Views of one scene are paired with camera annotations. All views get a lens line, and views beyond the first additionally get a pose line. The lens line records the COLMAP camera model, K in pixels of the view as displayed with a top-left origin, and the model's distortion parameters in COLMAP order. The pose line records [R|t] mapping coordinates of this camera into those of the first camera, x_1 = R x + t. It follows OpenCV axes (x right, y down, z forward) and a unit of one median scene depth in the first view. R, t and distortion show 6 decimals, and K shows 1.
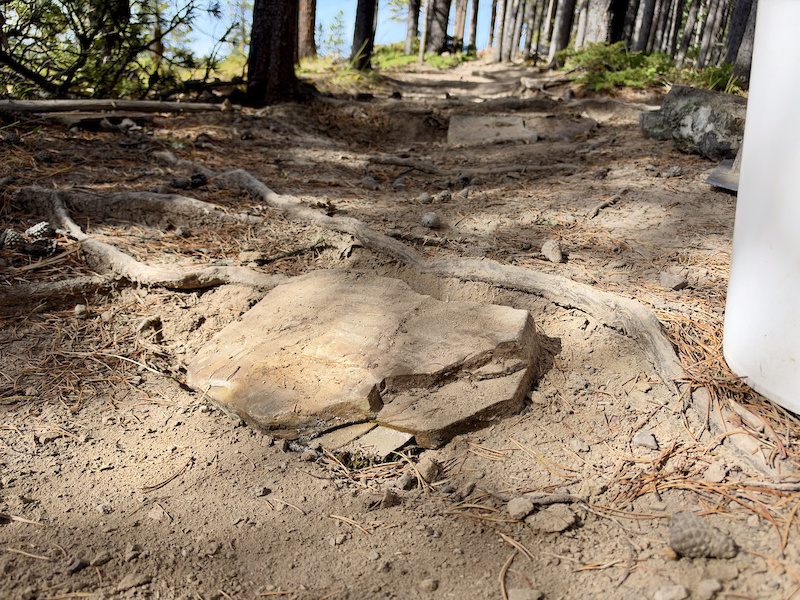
lens RADIAL K [[586.4, 0, 382.6], [0, 586.4, 297.4], [0, 0, 1]] dist [-0.008068, -0.009903]
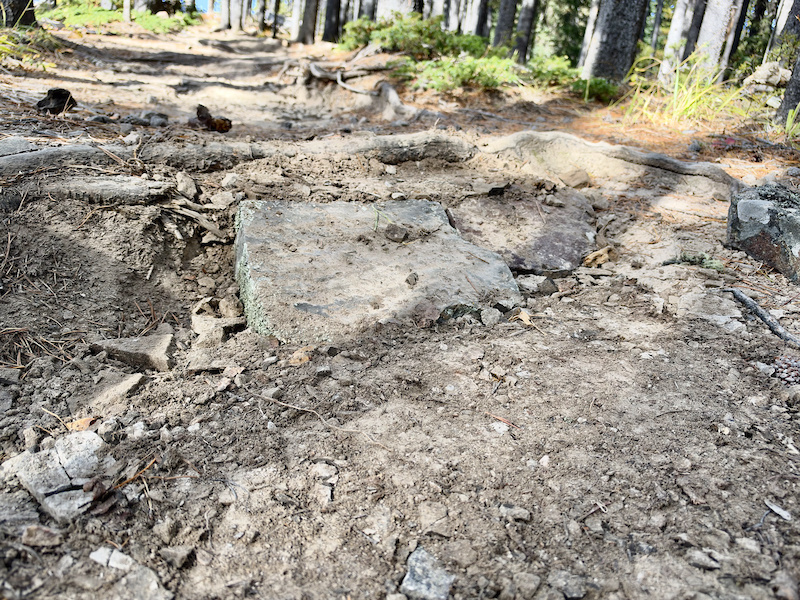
lens RADIAL K [[586.4, 0, 382.6], [0, 586.4, 297.4], [0, 0, 1]] dist [-0.008068, -0.009903]
pose [[0.903898, -0.108578, 0.413737, 0.055658], [0.089653, 0.993853, 0.064953, -0.288790], [-0.418246, -0.021618, 0.908076, 0.727732]]
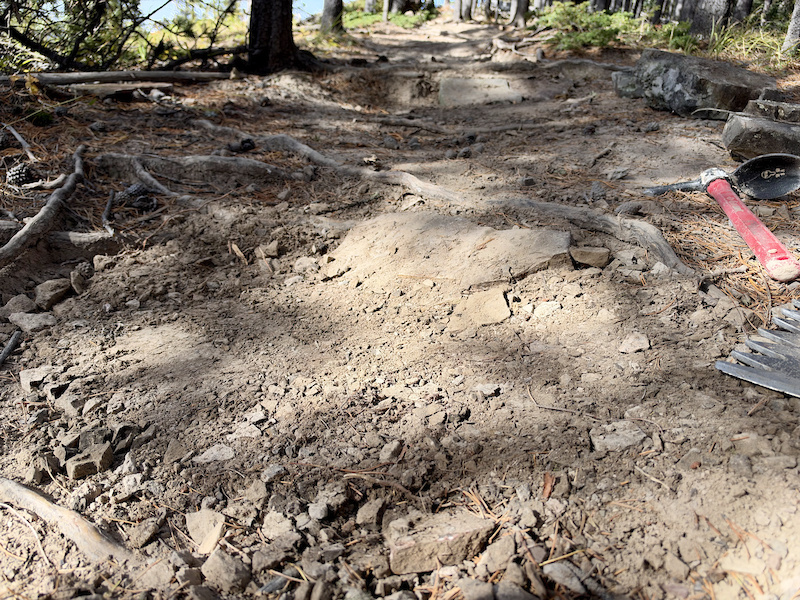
lens RADIAL K [[586.4, 0, 382.6], [0, 586.4, 297.4], [0, 0, 1]] dist [-0.008068, -0.009903]
pose [[0.997112, -0.043039, 0.062566, -0.080690], [0.039043, 0.997202, 0.063743, 0.020367], [-0.065135, -0.061116, 0.996003, -0.100399]]
